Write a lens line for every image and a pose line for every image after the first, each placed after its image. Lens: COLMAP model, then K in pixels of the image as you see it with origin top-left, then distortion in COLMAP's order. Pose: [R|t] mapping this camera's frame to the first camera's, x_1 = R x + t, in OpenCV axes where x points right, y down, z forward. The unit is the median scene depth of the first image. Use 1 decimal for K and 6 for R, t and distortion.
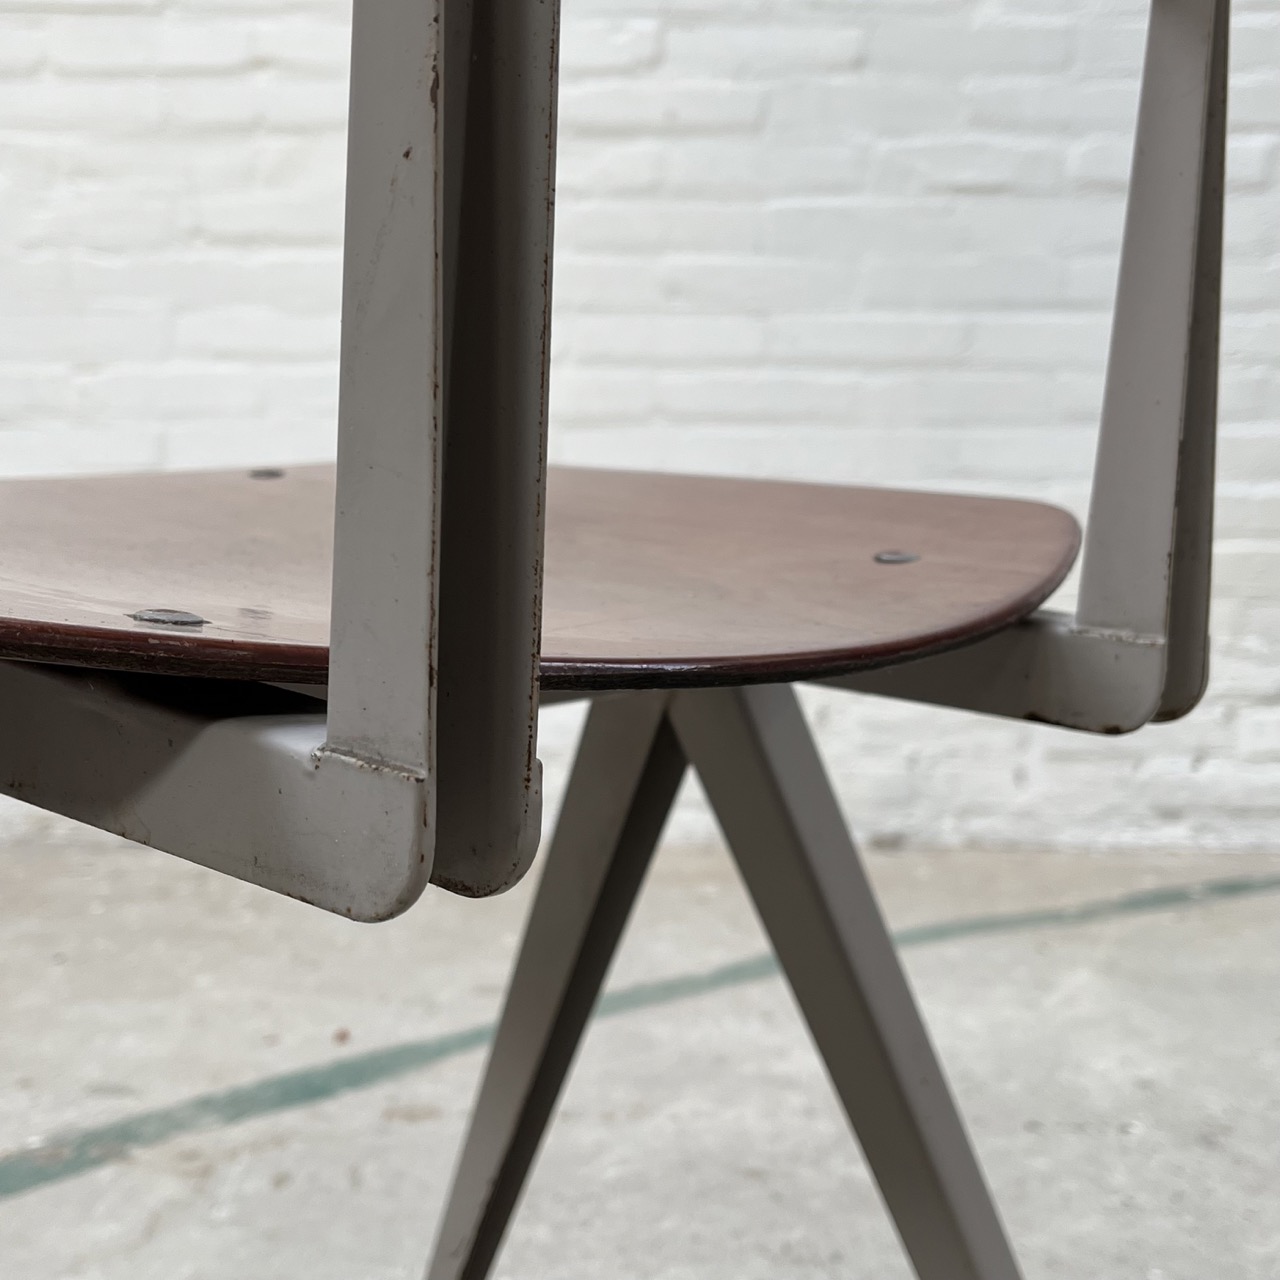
lens RADIAL K [[1837.4, 0, 627.7], [0, 1837.4, 633.8], [0, 0, 1]] dist [0.025931, -0.015110]
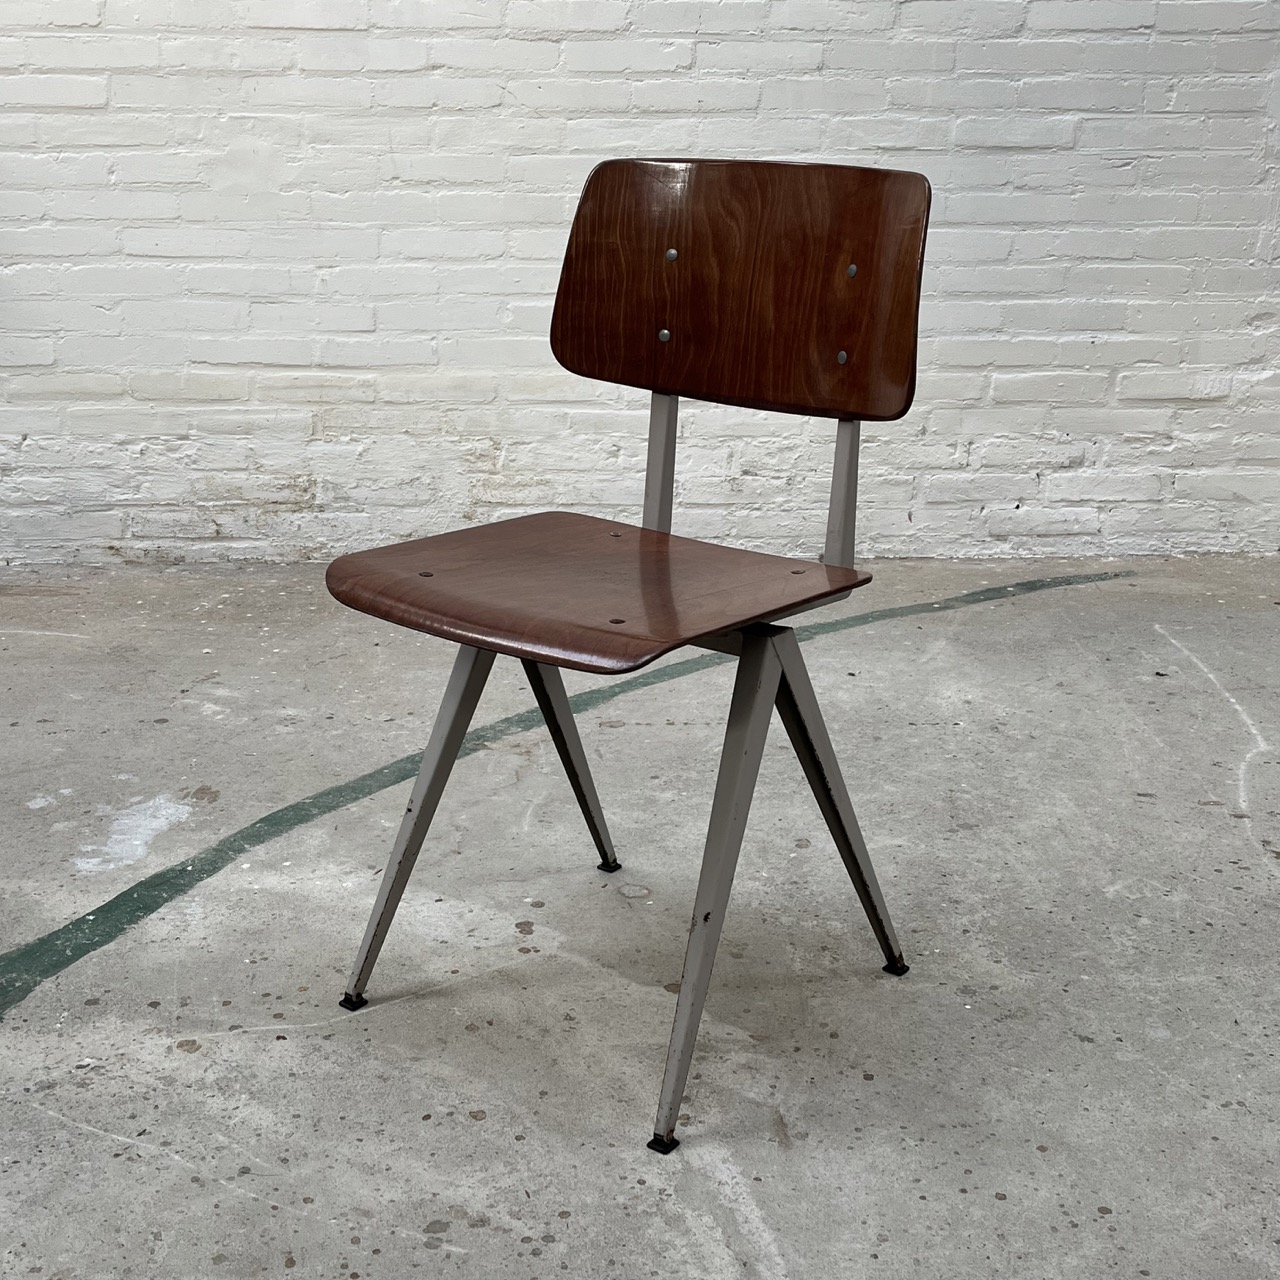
lens RADIAL K [[1793.4, 0, 624.3], [0, 1793.4, 624.9], [0, 0, 1]] dist [0.130425, -0.406078]
pose [[0.998442, -0.018251, 0.052727, -0.168700], [0.007189, 0.979190, 0.202820, -0.206249], [-0.055331, -0.202125, 0.977795, -0.759972]]
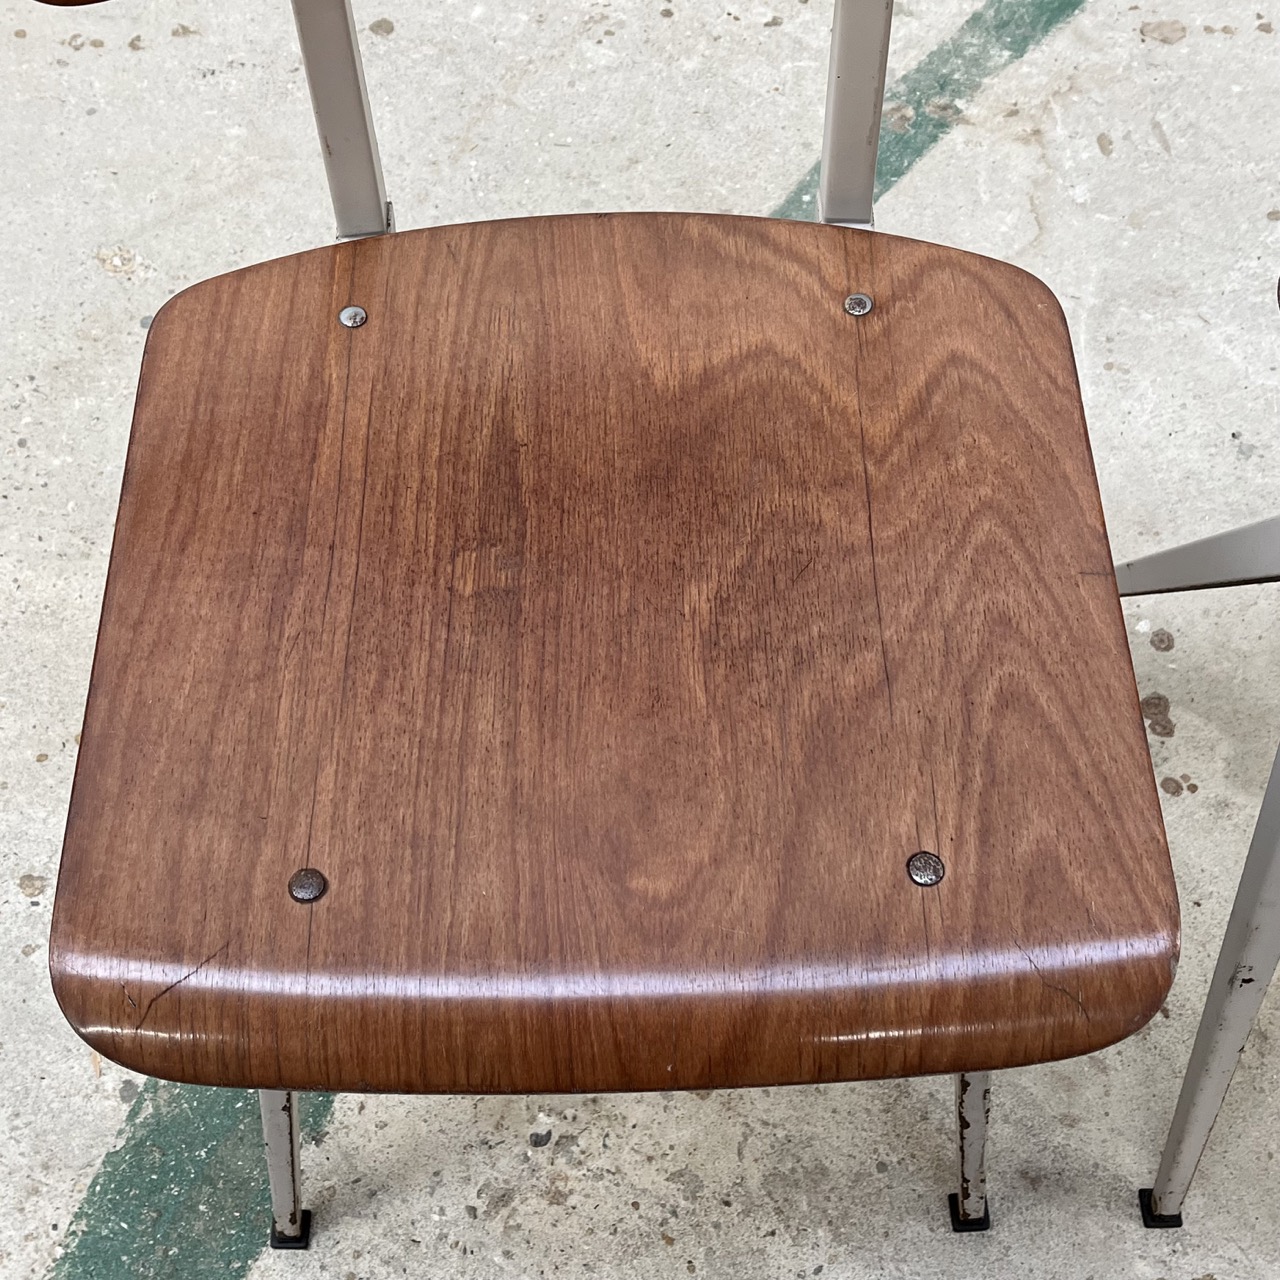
lens RADIAL K [[1819.4, 0, 627.7], [0, 1819.4, 628.7], [0, 0, 1]] dist [0.040459, -0.066368]
pose [[0.998157, -0.058745, 0.015244, -0.407580], [0.020725, 0.566004, 0.824142, -0.403981], [-0.057043, -0.822307, 0.566178, 0.035500]]
